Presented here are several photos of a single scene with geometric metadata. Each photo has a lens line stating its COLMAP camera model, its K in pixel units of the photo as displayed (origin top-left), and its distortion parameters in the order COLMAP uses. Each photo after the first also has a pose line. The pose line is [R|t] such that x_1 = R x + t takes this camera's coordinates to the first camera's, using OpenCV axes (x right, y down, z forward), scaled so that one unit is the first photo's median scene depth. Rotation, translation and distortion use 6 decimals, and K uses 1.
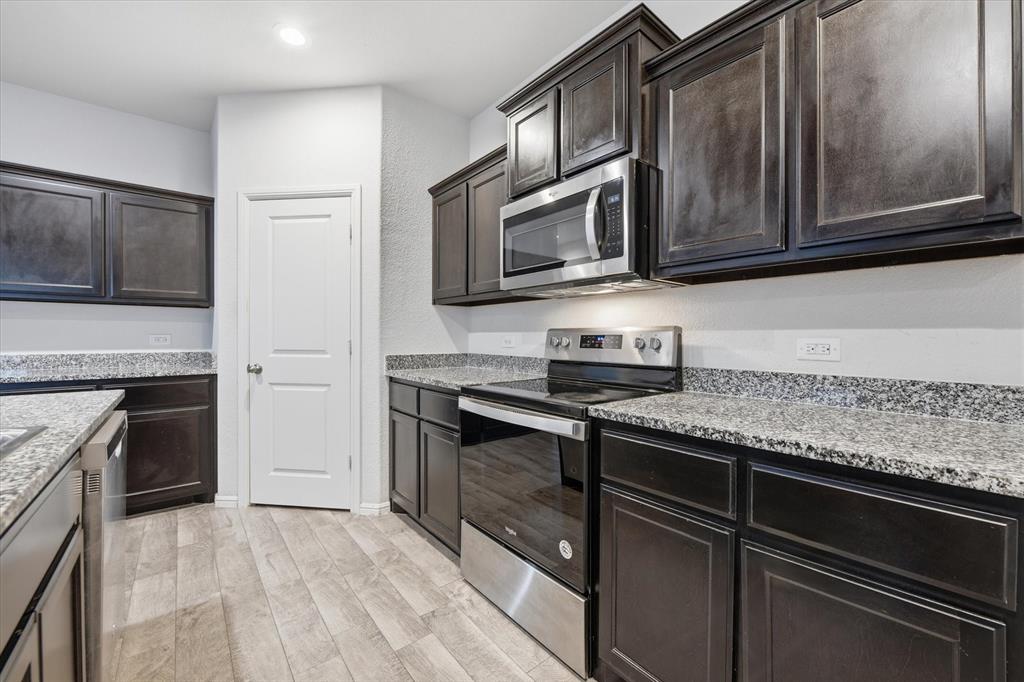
lens RADIAL K [[409.2, 0, 512.9], [0, 409.2, 341.1], [0, 0, 1]] dist [-0.004550, -0.000382]
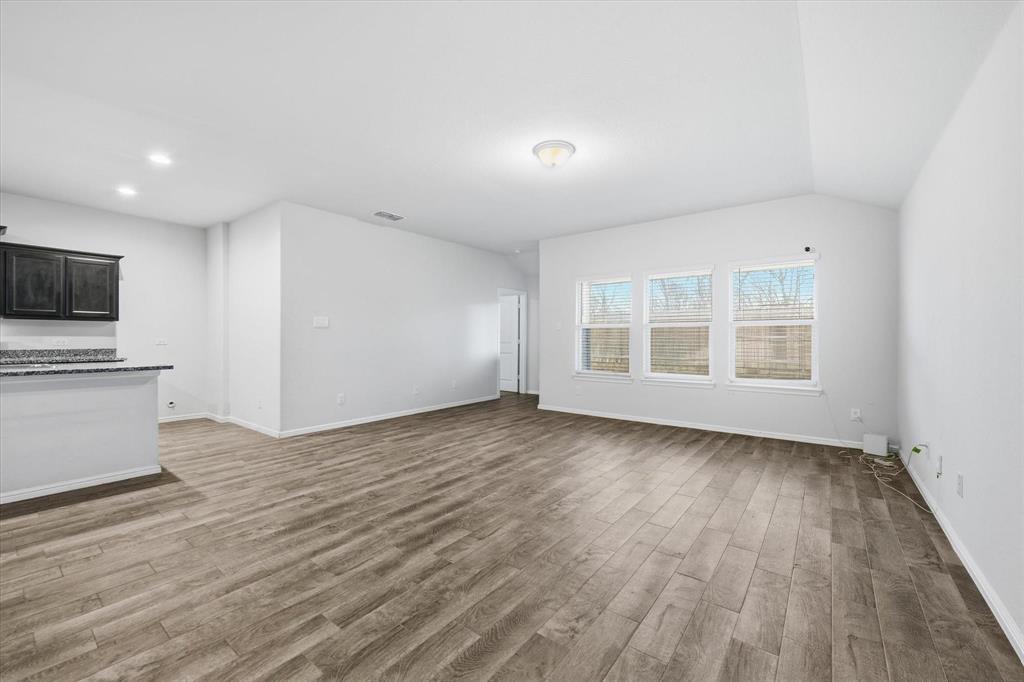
lens RADIAL K [[409.2, 0, 515.9], [0, 409.2, 340.8], [0, 0, 1]] dist [-0.004550, -0.000382]
pose [[-0.227147, -0.007509, 0.973832, -2.687695], [0.009291, 0.999908, 0.009878, 0.009729], [-0.973816, 0.011291, -0.227056, -1.525592]]
